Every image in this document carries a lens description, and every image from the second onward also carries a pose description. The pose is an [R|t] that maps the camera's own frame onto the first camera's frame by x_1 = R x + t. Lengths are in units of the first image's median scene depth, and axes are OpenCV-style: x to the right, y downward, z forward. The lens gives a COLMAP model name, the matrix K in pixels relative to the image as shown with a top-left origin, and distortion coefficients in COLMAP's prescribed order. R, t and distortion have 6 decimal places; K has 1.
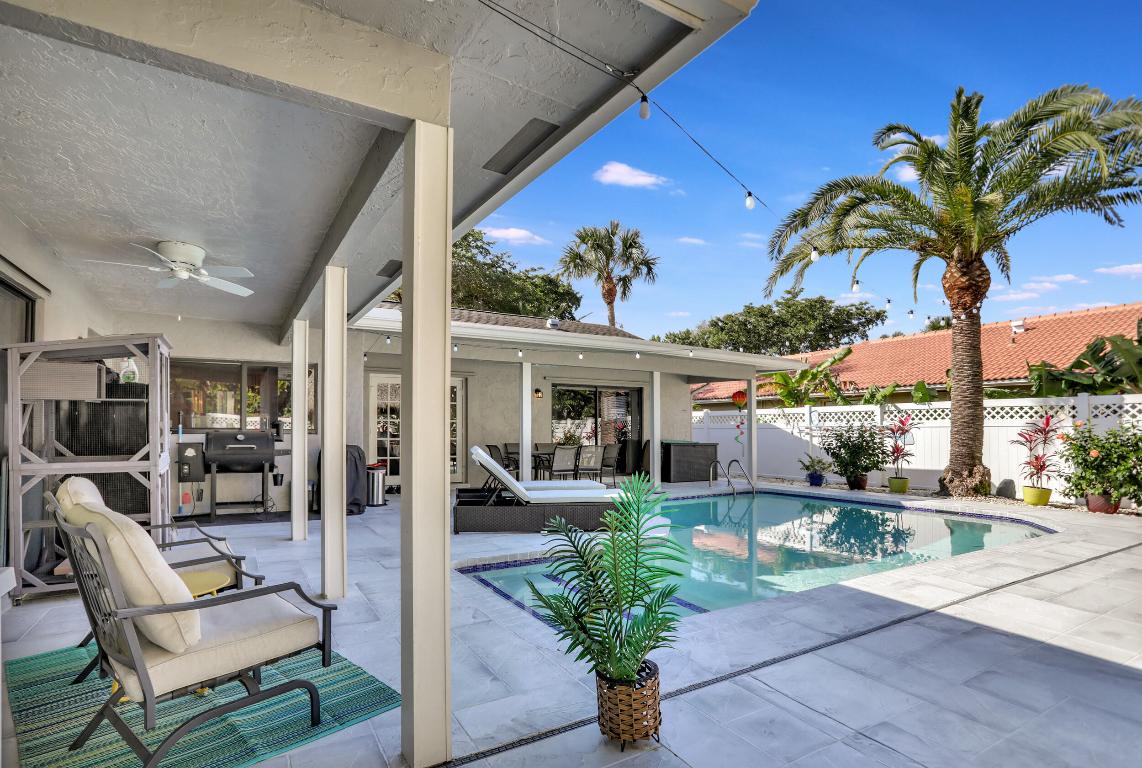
lens RADIAL K [[578.5, 0, 570.0], [0, 578.5, 422.2], [0, 0, 1]] dist [-0.001560, -0.000057]
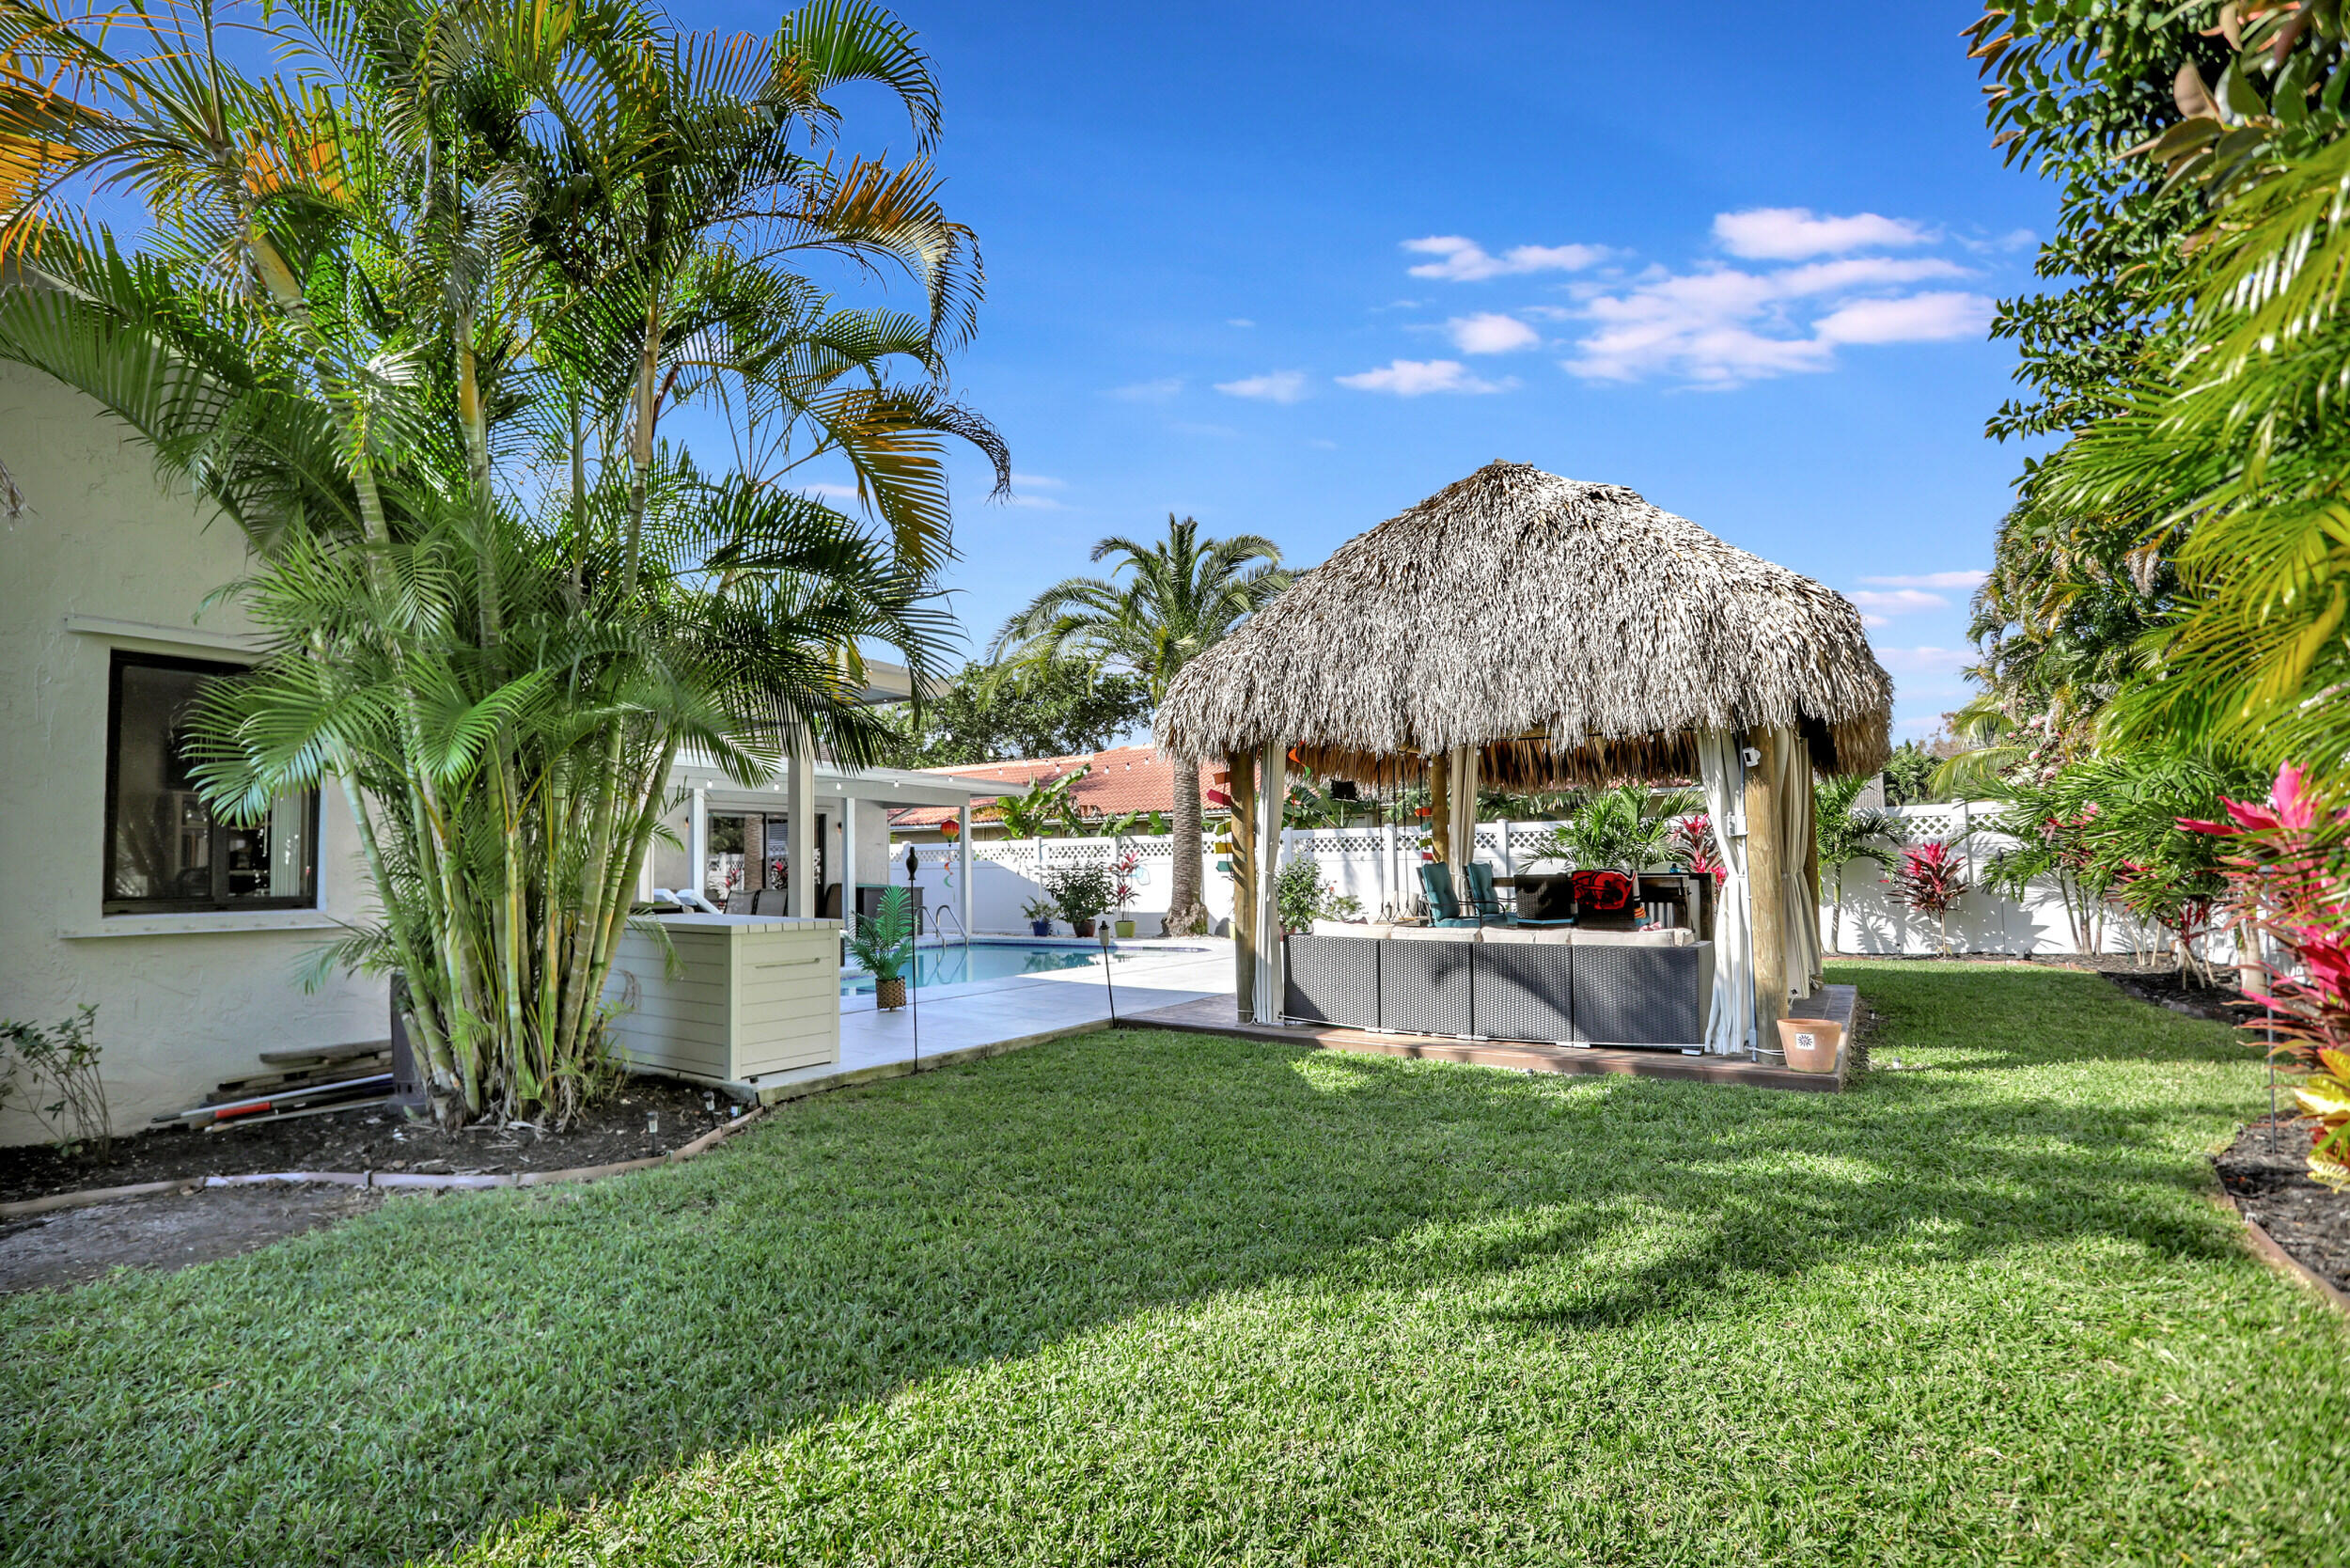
lens RADIAL K [[1131.2, 0, 1175.0], [0, 1131.2, 784.0], [0, 0, 1]] dist [-0.015689, 0.000847]
pose [[0.890098, 0.019054, 0.455370, -0.137887], [0.010545, 0.997997, -0.062372, -0.003969], [-0.455647, 0.060319, 0.888115, -0.509190]]
